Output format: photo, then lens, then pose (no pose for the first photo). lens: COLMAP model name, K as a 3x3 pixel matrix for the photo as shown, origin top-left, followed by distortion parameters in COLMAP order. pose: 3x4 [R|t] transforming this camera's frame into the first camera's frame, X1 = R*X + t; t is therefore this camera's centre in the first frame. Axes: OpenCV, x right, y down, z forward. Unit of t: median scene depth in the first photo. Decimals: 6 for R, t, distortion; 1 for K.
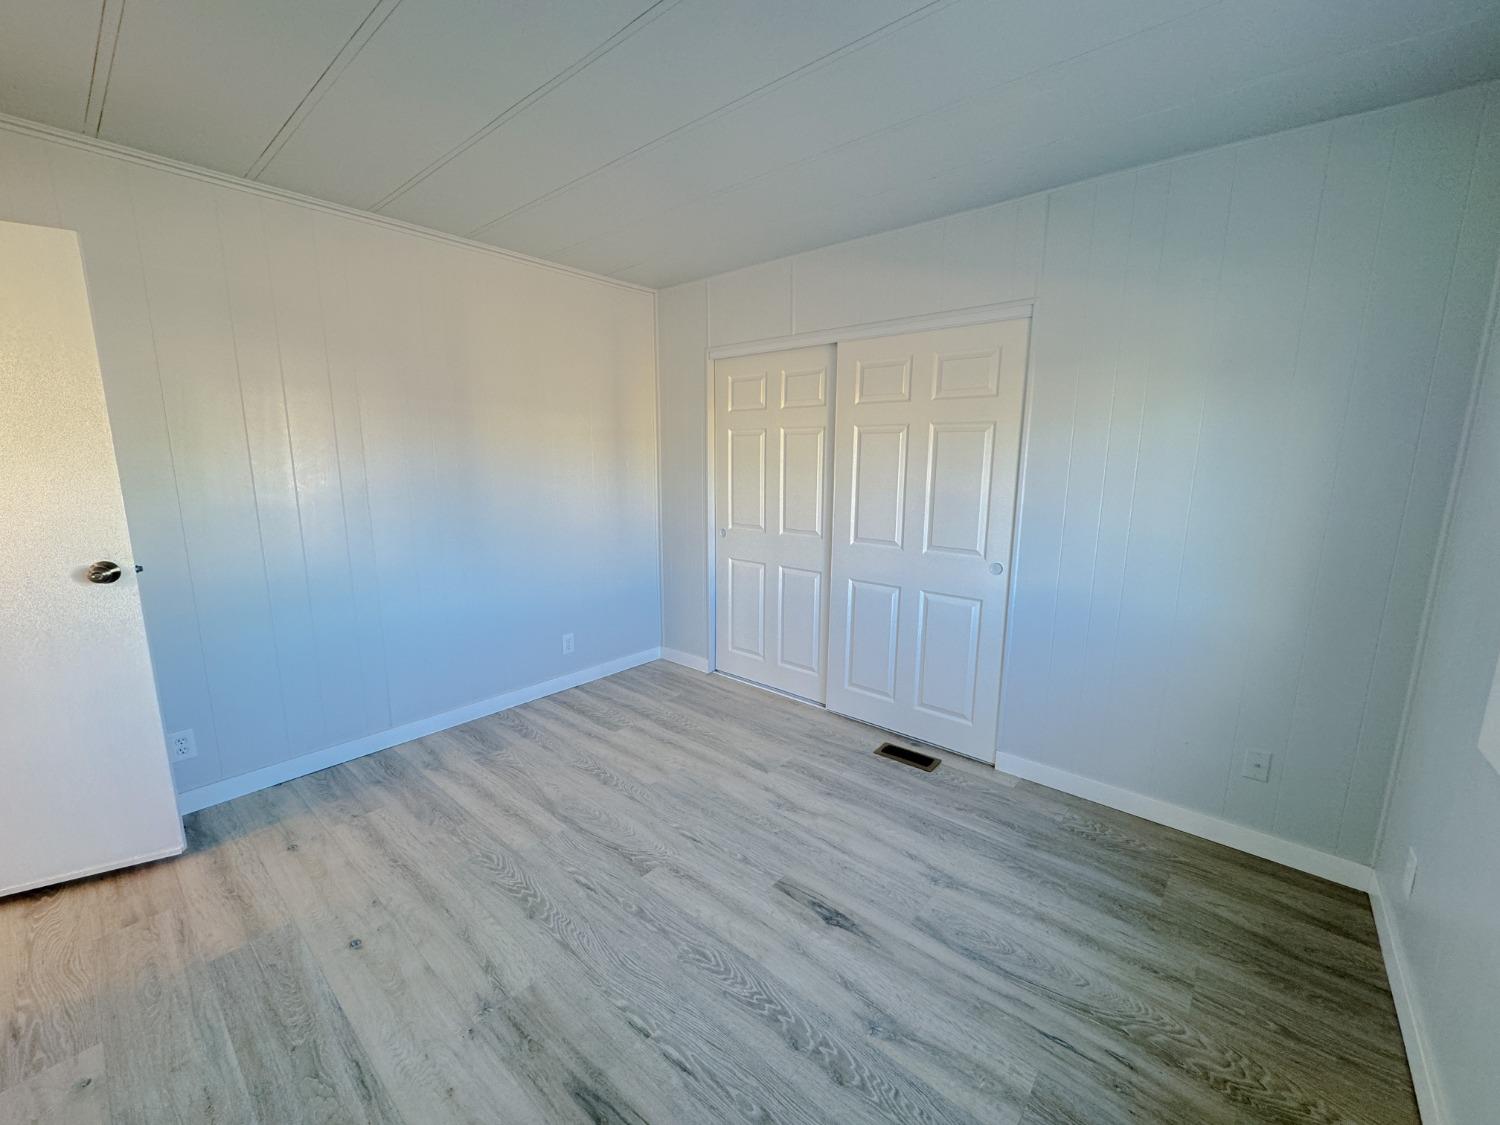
lens RADIAL K [[597.8, 0, 743.0], [0, 597.8, 563.2], [0, 0, 1]] dist [-0.000423, -0.000295]
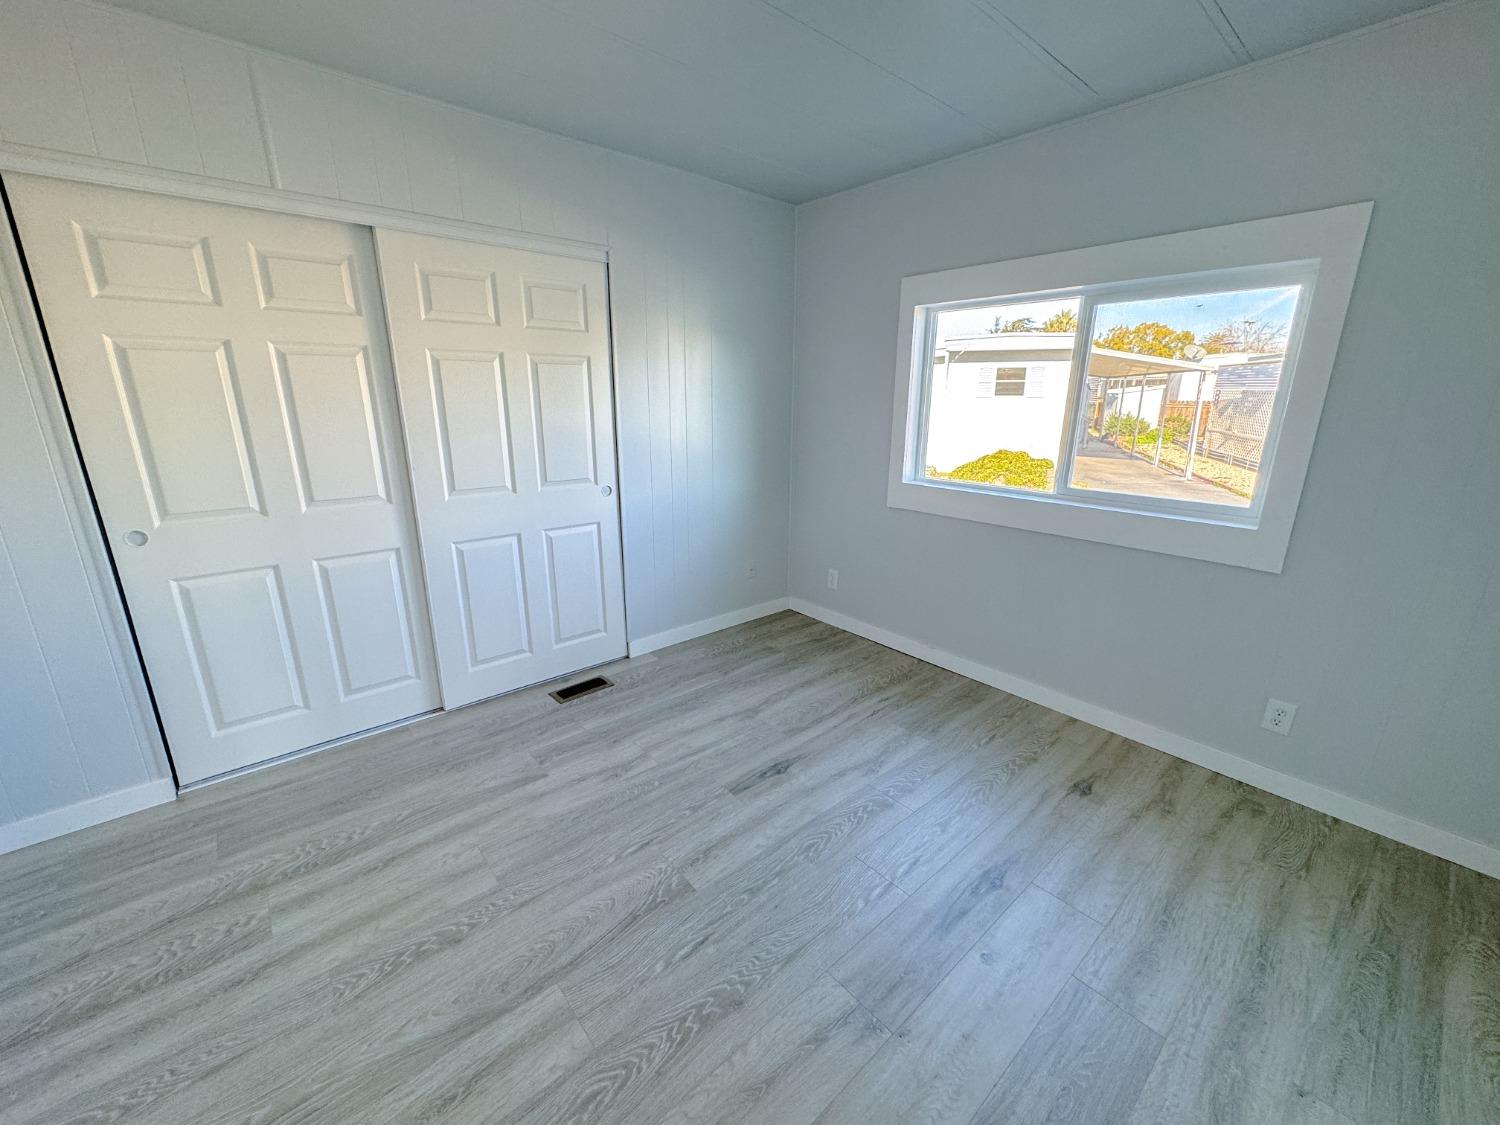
lens RADIAL K [[600.4, 0, 750.0], [0, 600.4, 562.5], [0, 0, 1]] dist [0.001289, 0.000019]
pose [[0.144968, -0.275170, 0.950403, -0.666637], [0.170313, 0.953152, 0.249988, -0.101906], [-0.974668, 0.125626, 0.185042, 0.551661]]
